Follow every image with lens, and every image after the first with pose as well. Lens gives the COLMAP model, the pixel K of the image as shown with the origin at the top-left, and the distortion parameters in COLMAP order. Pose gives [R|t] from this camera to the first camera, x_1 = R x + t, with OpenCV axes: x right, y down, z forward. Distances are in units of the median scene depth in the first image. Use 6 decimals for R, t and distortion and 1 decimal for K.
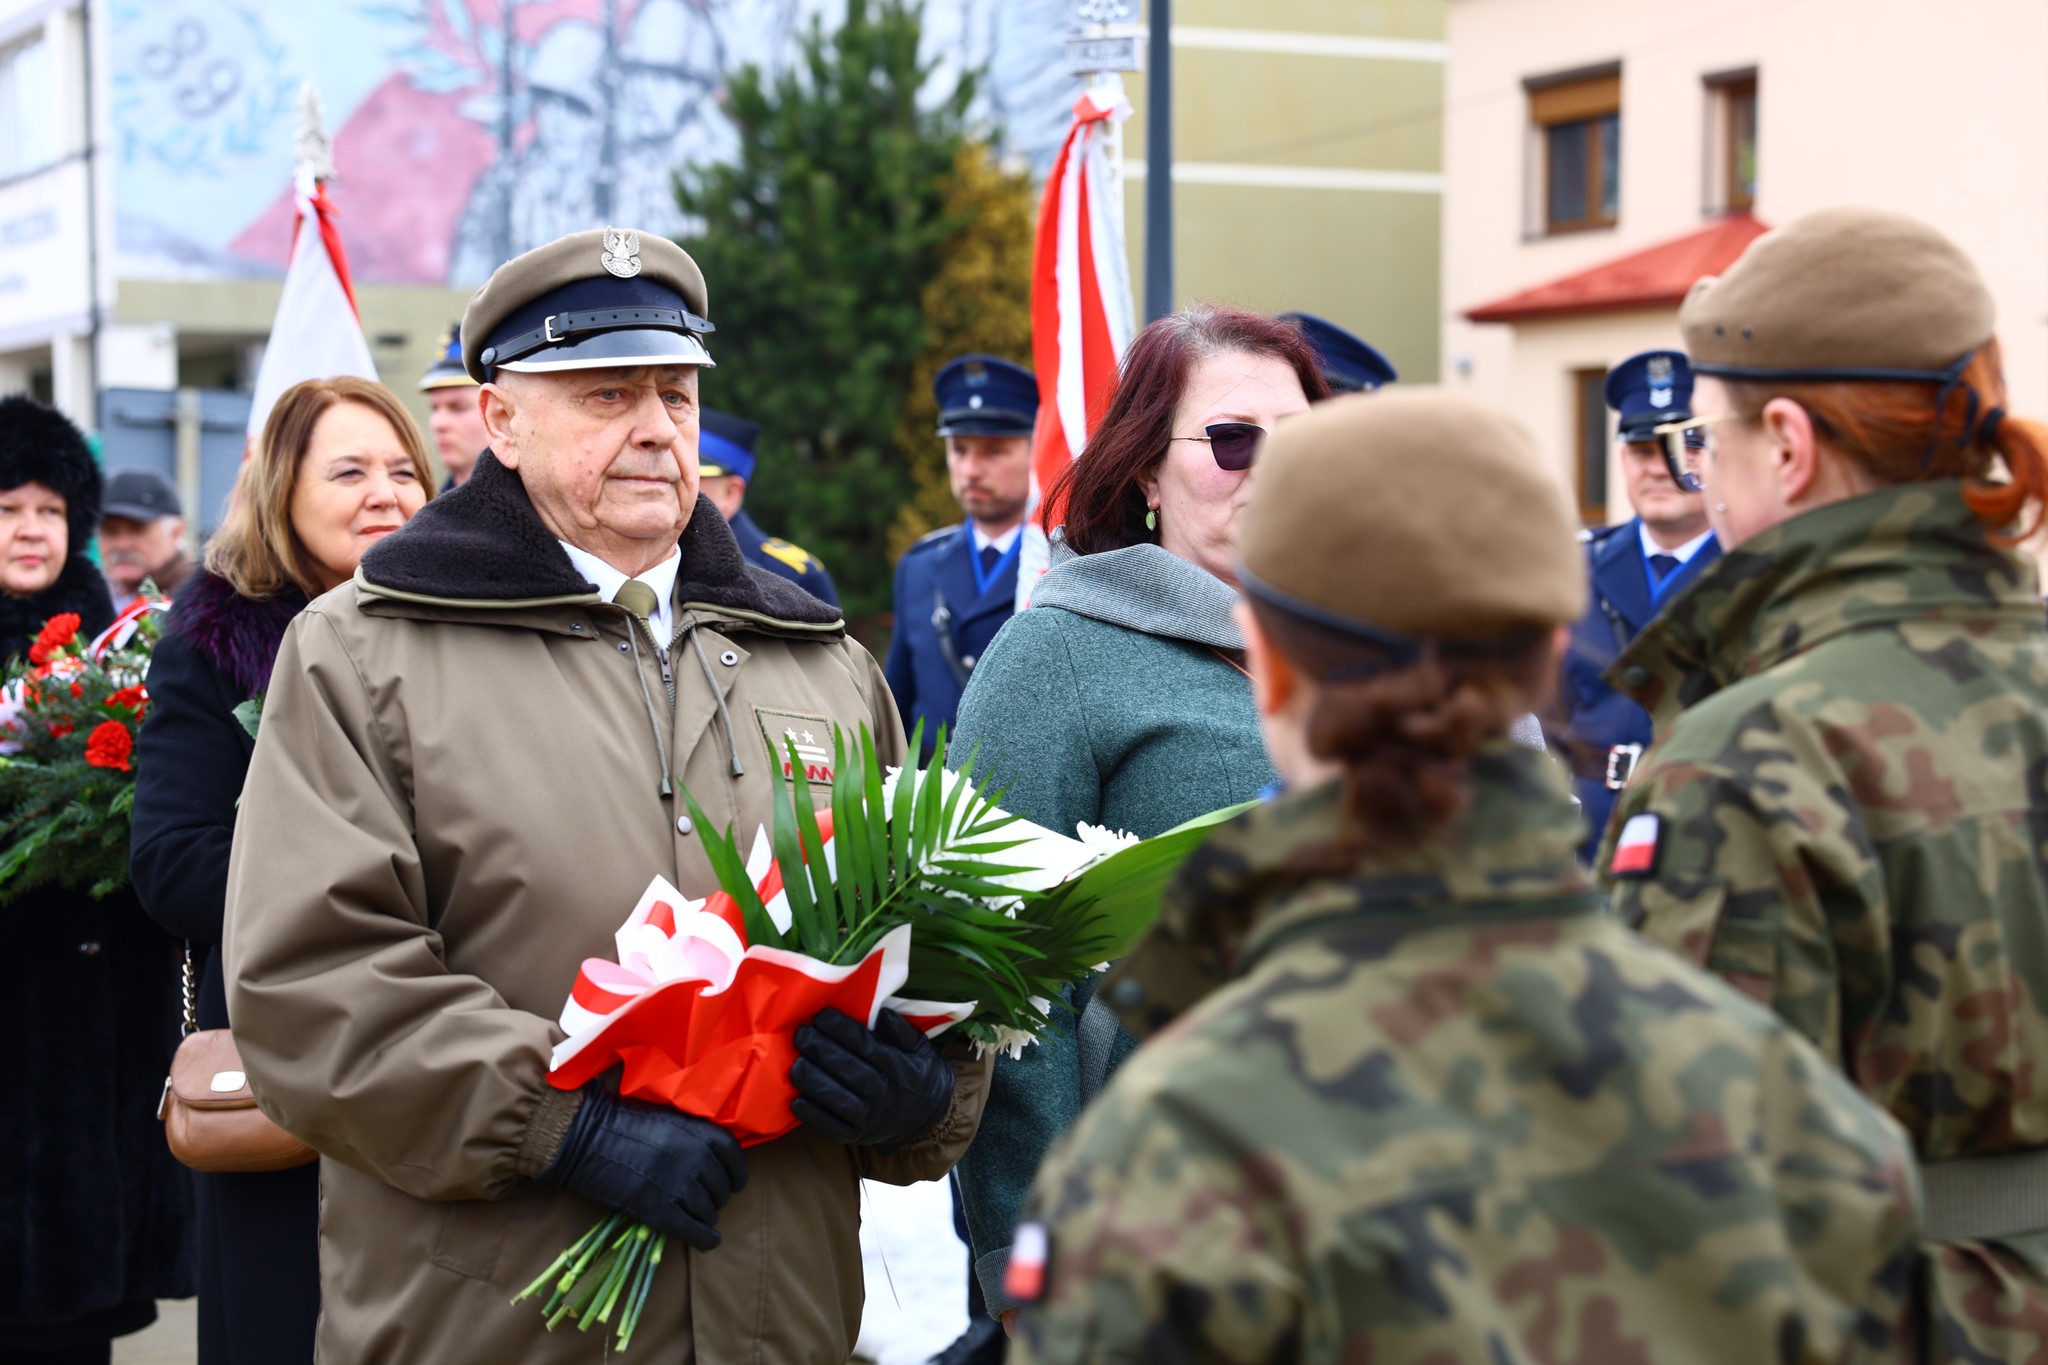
lens RADIAL K [[3740.6, 0, 1030.4], [0, 3740.6, 707.3], [0, 0, 1]] dist [0.149770, 0.227156]
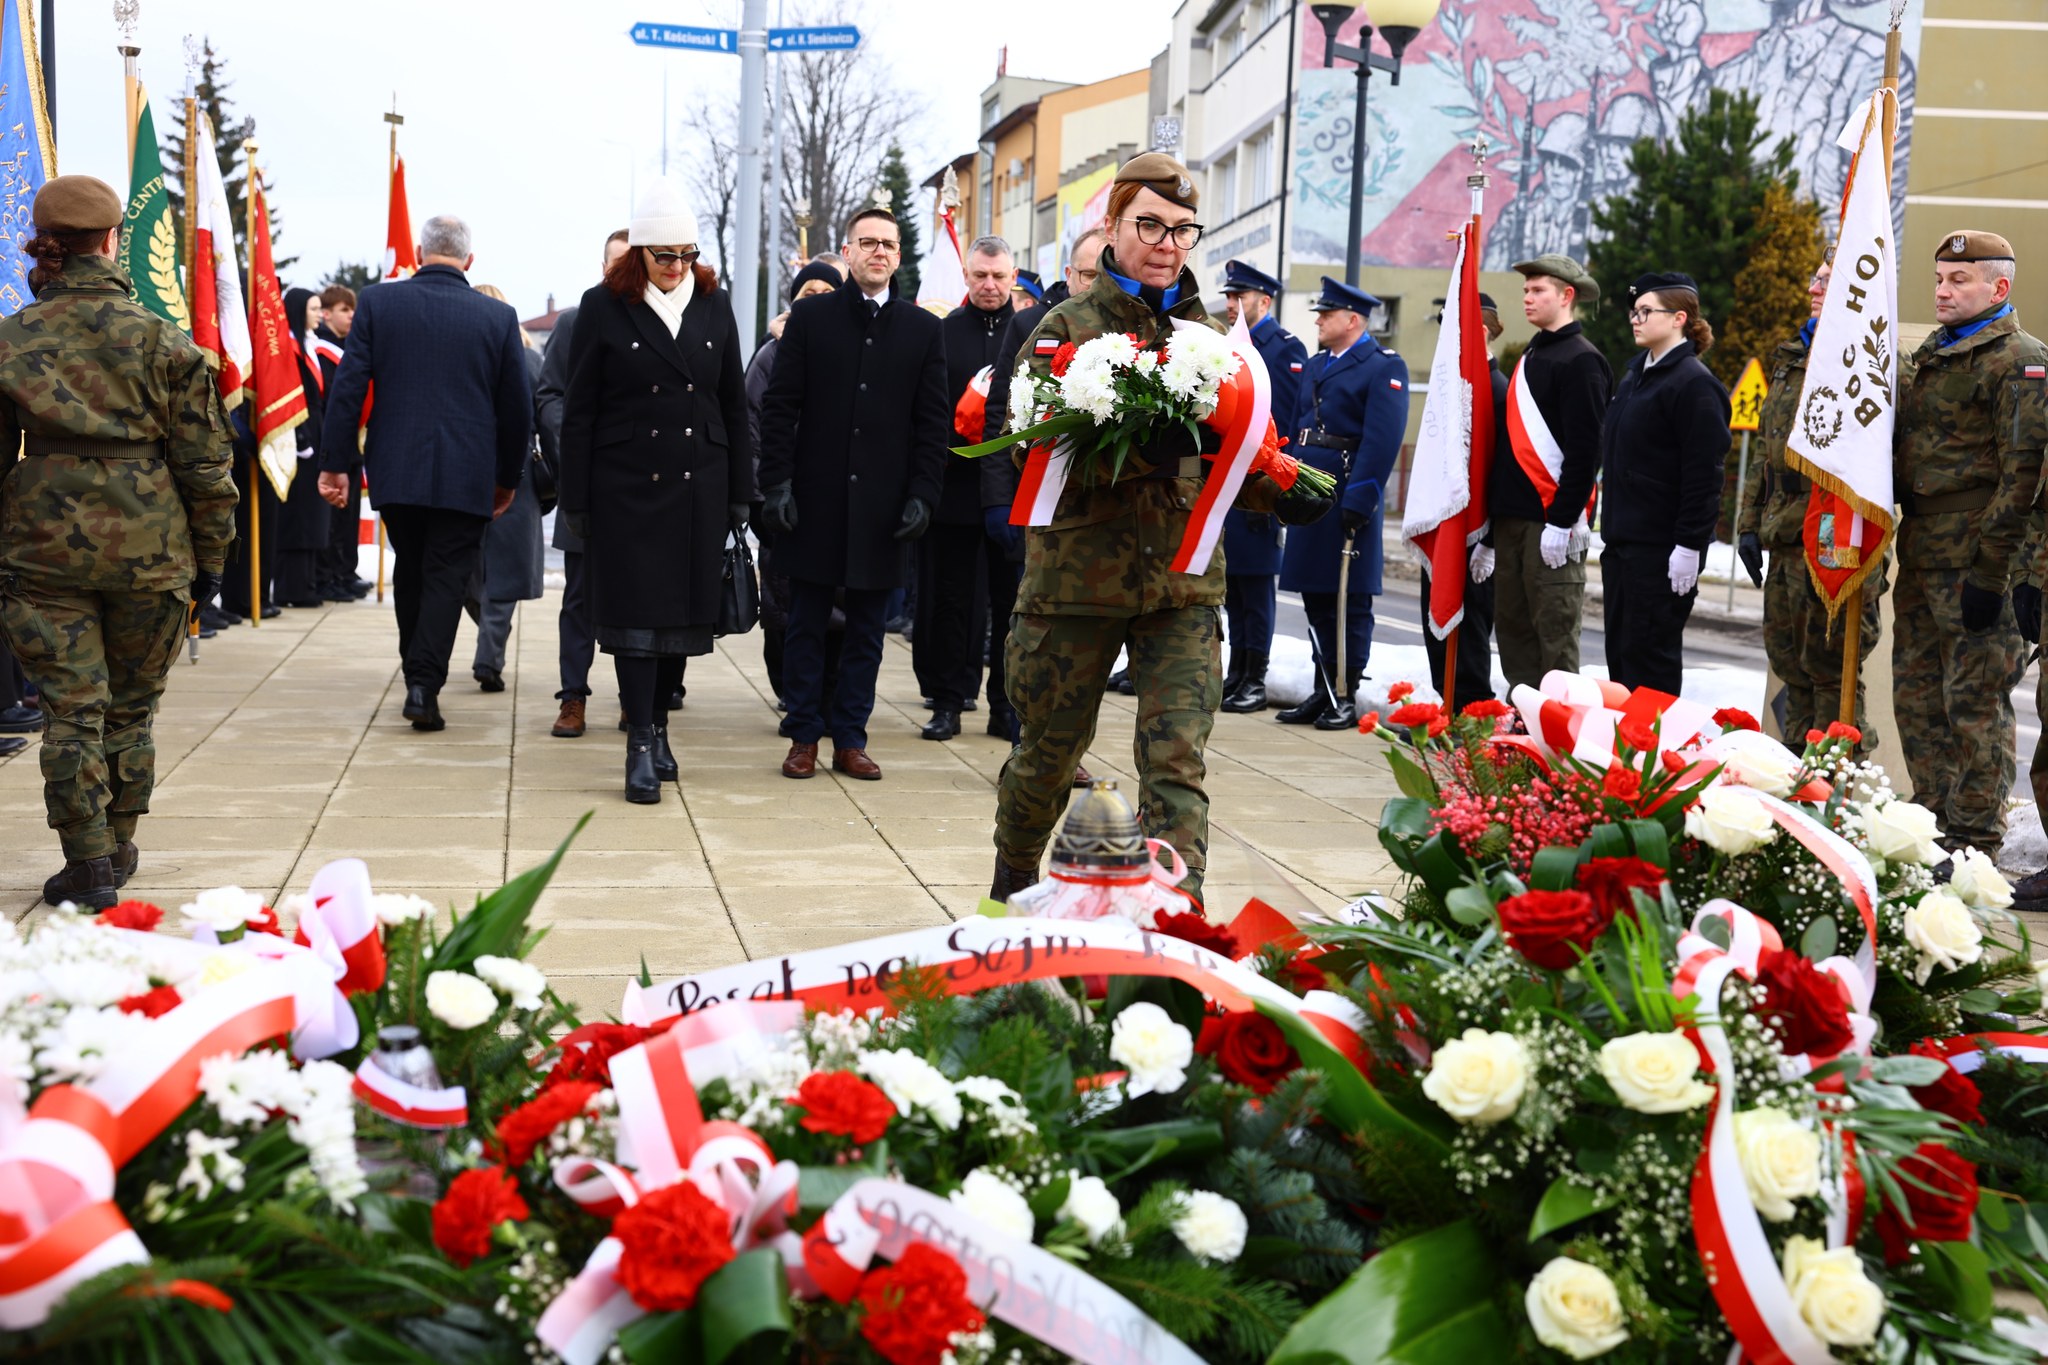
lens RADIAL K [[2410.2, 0, 1022.8], [0, 2410.2, 652.4], [0, 0, 1]] dist [0.006244, 0.210507]
pose [[0.916041, 0.077606, -0.393505, 0.110674], [-0.060902, 0.996639, 0.054781, 0.014359], [0.396434, -0.026216, 0.917689, -0.098829]]
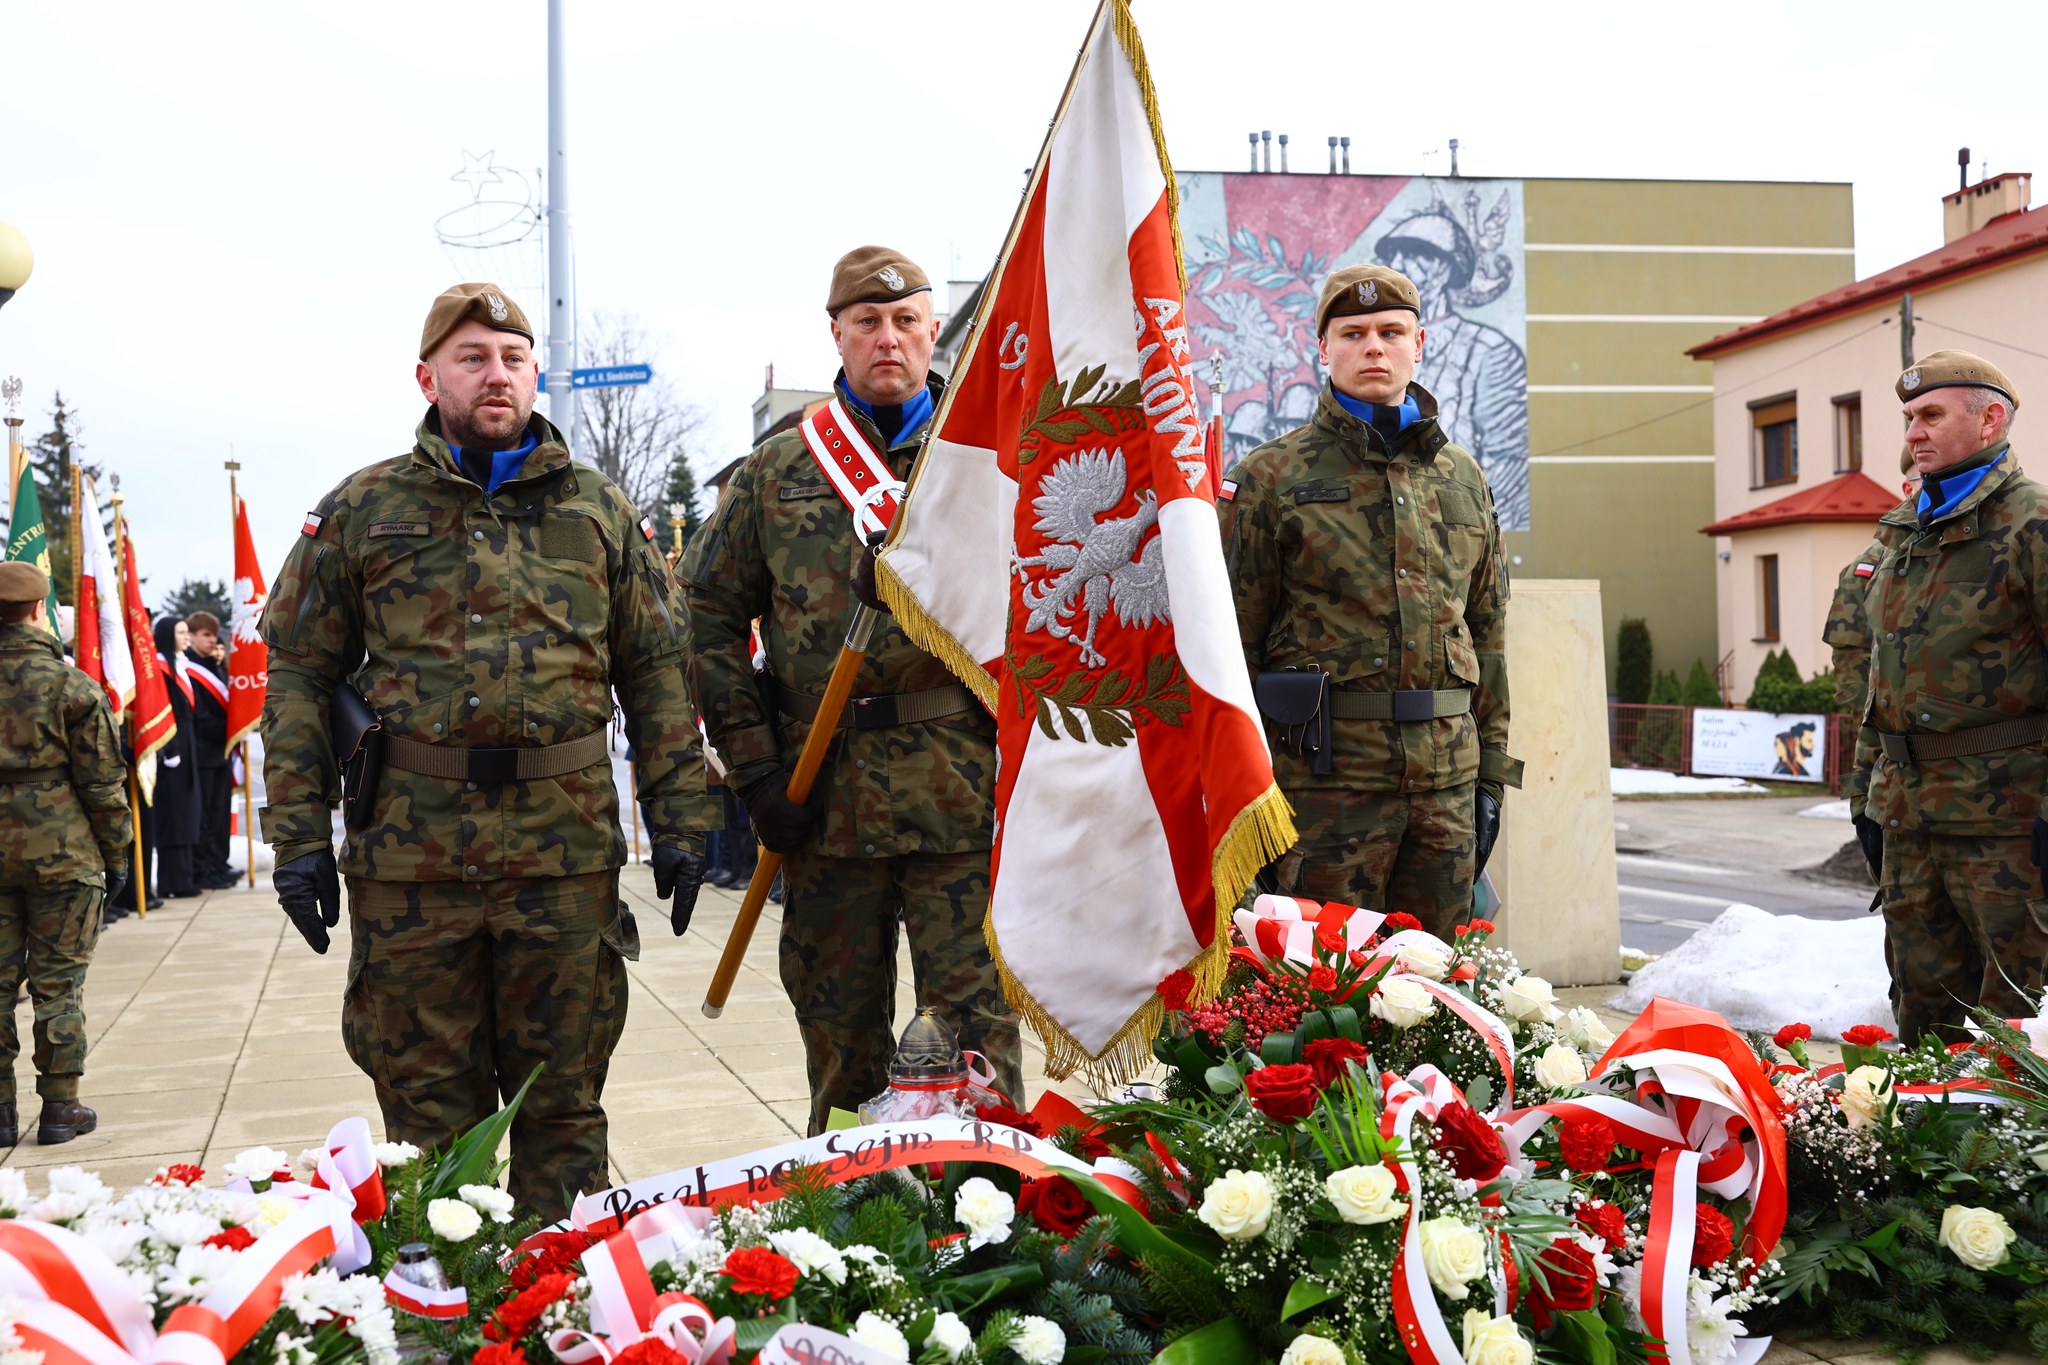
lens RADIAL K [[2115.3, 0, 1019.4], [0, 2115.3, 646.2], [0, 0, 1]] dist [-0.003464, 0.051695]
pose [[0.952390, -0.021906, -0.304094, 0.113342], [0.004633, 0.998340, -0.057408, 0.012757], [0.304846, 0.053266, 0.950911, -0.109035]]
